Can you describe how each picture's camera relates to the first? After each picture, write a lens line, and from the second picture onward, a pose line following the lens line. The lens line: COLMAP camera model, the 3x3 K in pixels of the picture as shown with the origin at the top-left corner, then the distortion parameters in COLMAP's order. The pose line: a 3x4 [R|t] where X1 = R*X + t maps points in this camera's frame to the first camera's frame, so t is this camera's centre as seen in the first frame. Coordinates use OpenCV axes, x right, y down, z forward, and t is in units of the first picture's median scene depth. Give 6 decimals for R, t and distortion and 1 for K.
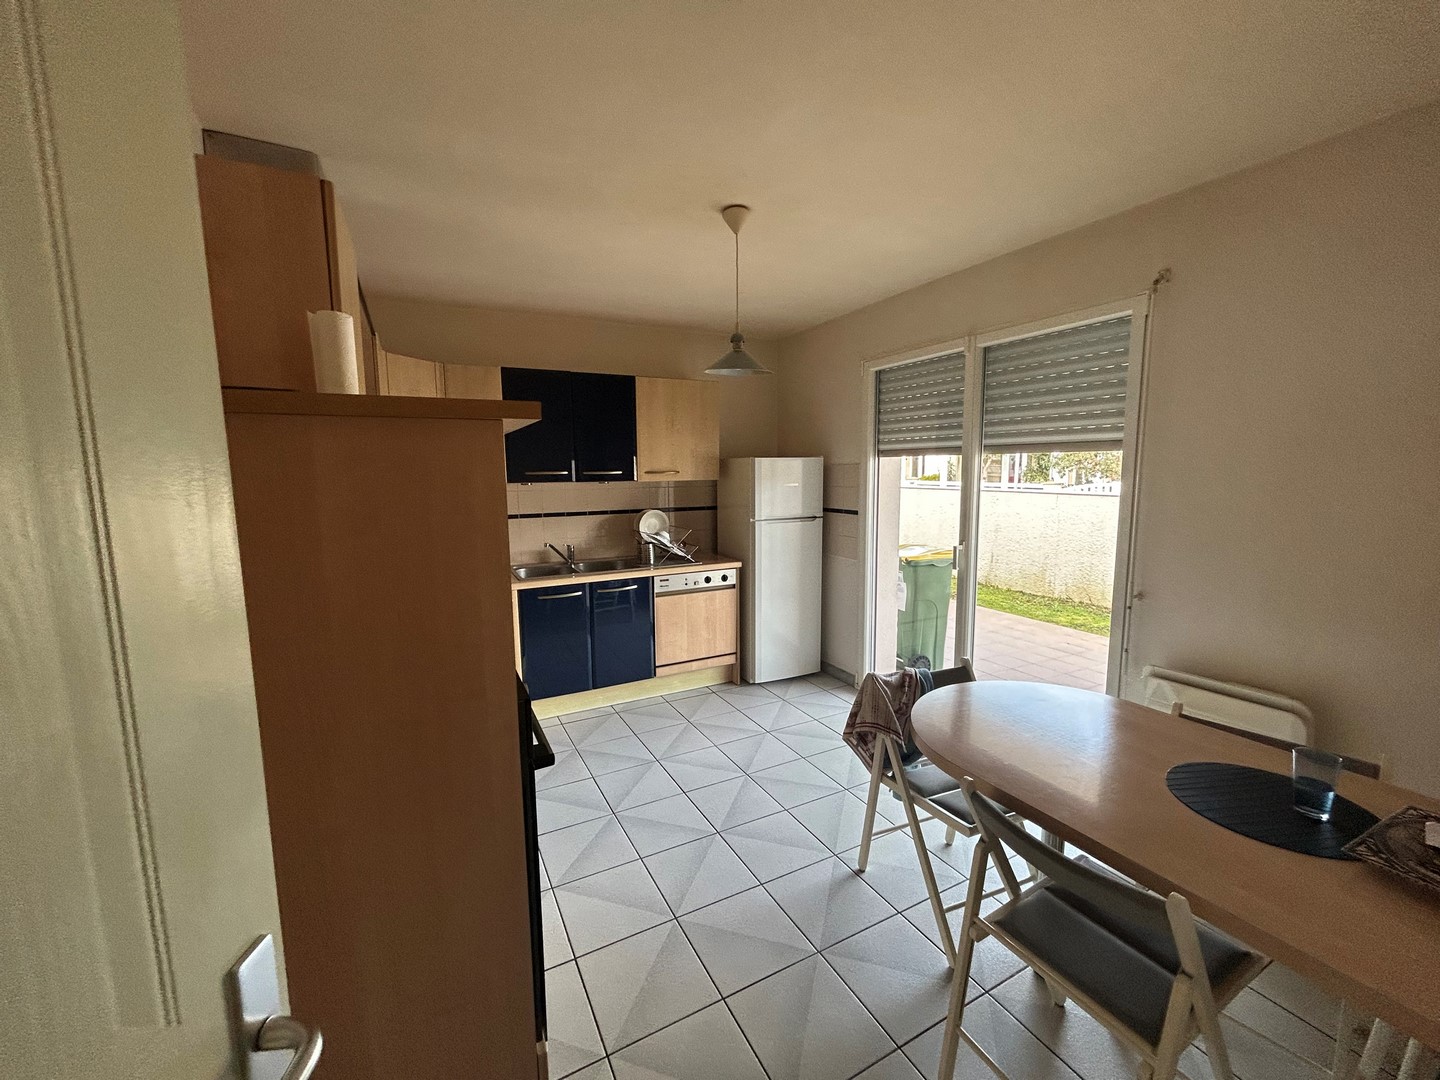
lens RADIAL K [[578.7, 0, 726.3], [0, 578.7, 538.8], [0, 0, 1]] dist [-0.006810, 0.000743]
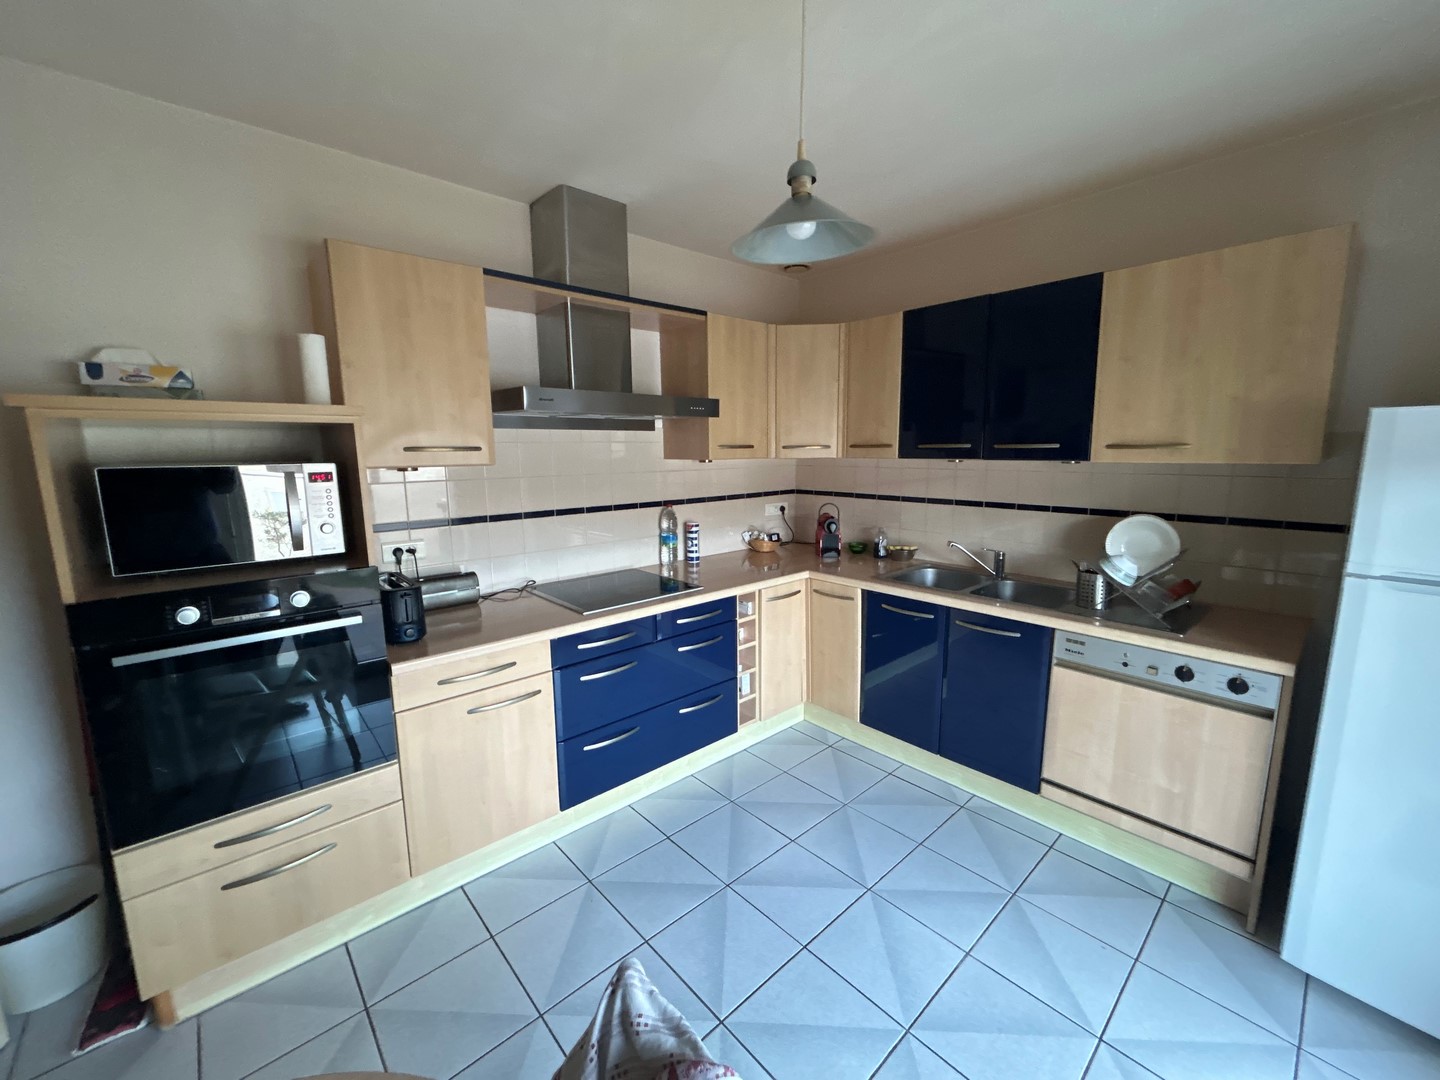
lens RADIAL K [[578.7, 0, 724.2], [0, 578.7, 542.9], [0, 0, 1]] dist [-0.006810, 0.000743]
pose [[0.229665, 0.162402, -0.959625, 0.318133], [-0.108007, 0.984143, 0.140702, -0.060616], [0.967258, 0.071332, 0.243564, 0.513861]]
